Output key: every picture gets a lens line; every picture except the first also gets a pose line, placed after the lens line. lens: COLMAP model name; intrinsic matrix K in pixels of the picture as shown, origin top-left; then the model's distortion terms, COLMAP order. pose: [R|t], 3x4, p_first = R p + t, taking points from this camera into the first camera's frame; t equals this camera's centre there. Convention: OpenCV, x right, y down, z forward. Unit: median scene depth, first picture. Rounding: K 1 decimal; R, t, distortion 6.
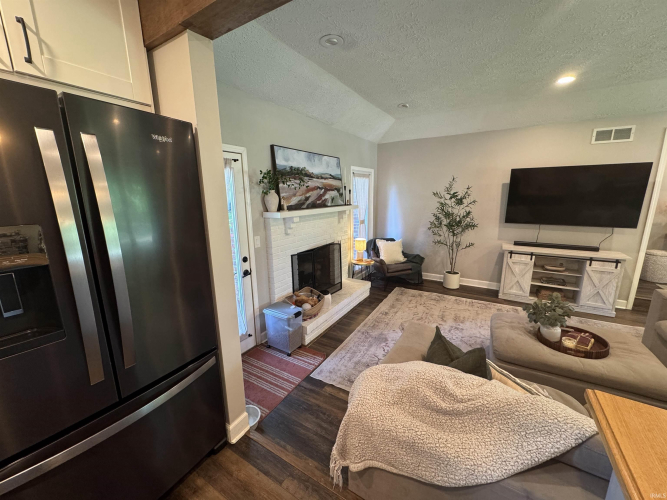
lens RADIAL K [[268.8, 0, 332.5], [0, 268.8, 250.6], [0, 0, 1]] dist [-0.002324, 0.000192]
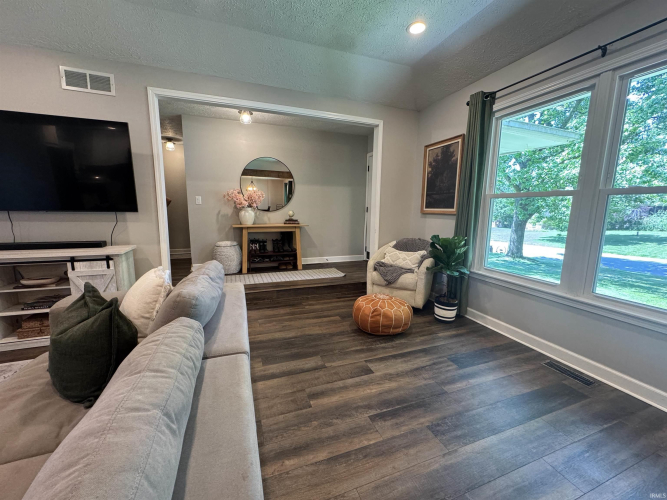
lens RADIAL K [[268.8, 0, 334.3], [0, 268.8, 249.6], [0, 0, 1]] dist [-0.002324, 0.000192]
pose [[0.609623, -0.101787, 0.786129, 0.842710], [0.142478, 0.989641, 0.017650, 0.086291], [-0.779782, 0.101246, 0.617810, 0.104919]]
